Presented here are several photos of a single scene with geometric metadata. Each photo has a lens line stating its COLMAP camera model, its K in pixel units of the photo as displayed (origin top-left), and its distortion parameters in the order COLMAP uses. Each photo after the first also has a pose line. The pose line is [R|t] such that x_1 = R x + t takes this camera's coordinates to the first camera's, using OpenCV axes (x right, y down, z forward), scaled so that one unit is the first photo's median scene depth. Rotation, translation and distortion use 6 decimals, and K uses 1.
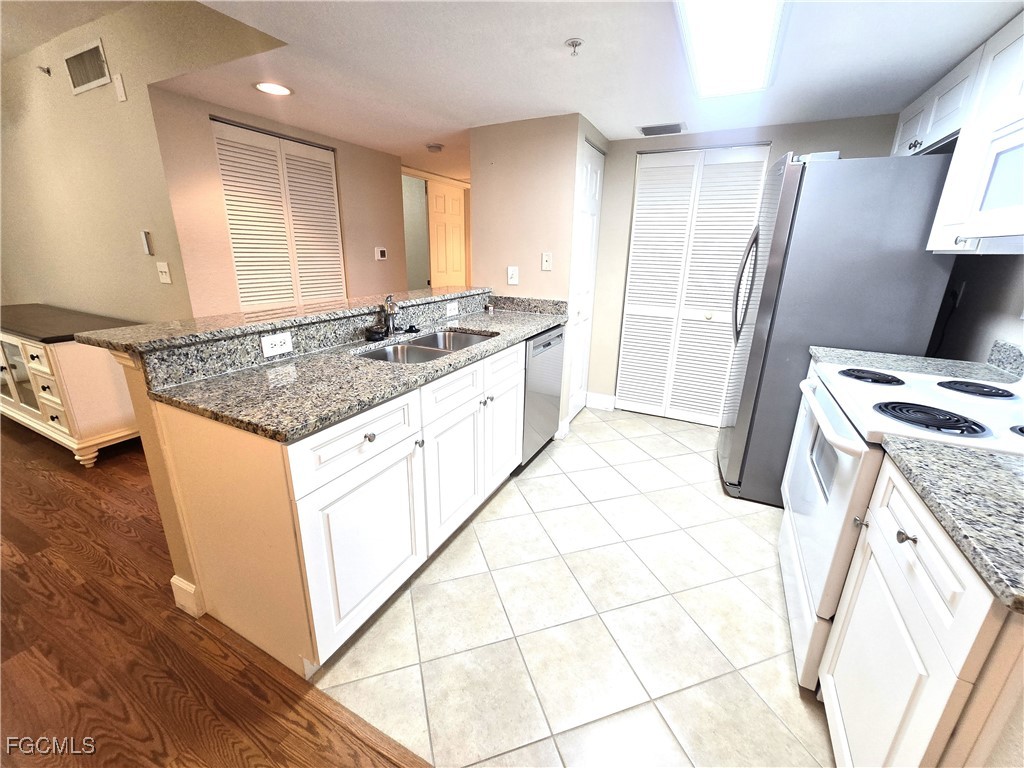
lens RADIAL K [[422.2, 0, 508.5], [0, 422.2, 382.7], [0, 0, 1]] dist [0.000462, -0.000024]
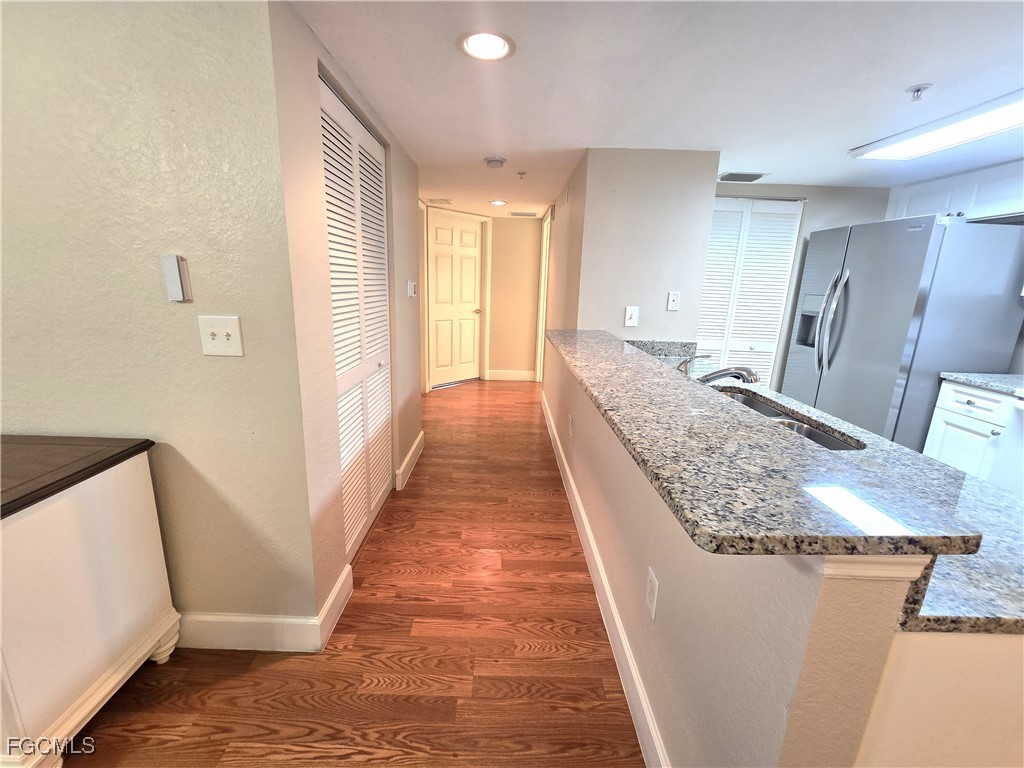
lens RADIAL K [[422.2, 0, 511.3], [0, 422.2, 382.1], [0, 0, 1]] dist [0.000462, -0.000024]
pose [[0.882300, -0.101348, 0.459648, -0.664682], [0.127942, 0.991414, -0.026991, -0.130408], [-0.452966, 0.082622, 0.887691, 0.351637]]
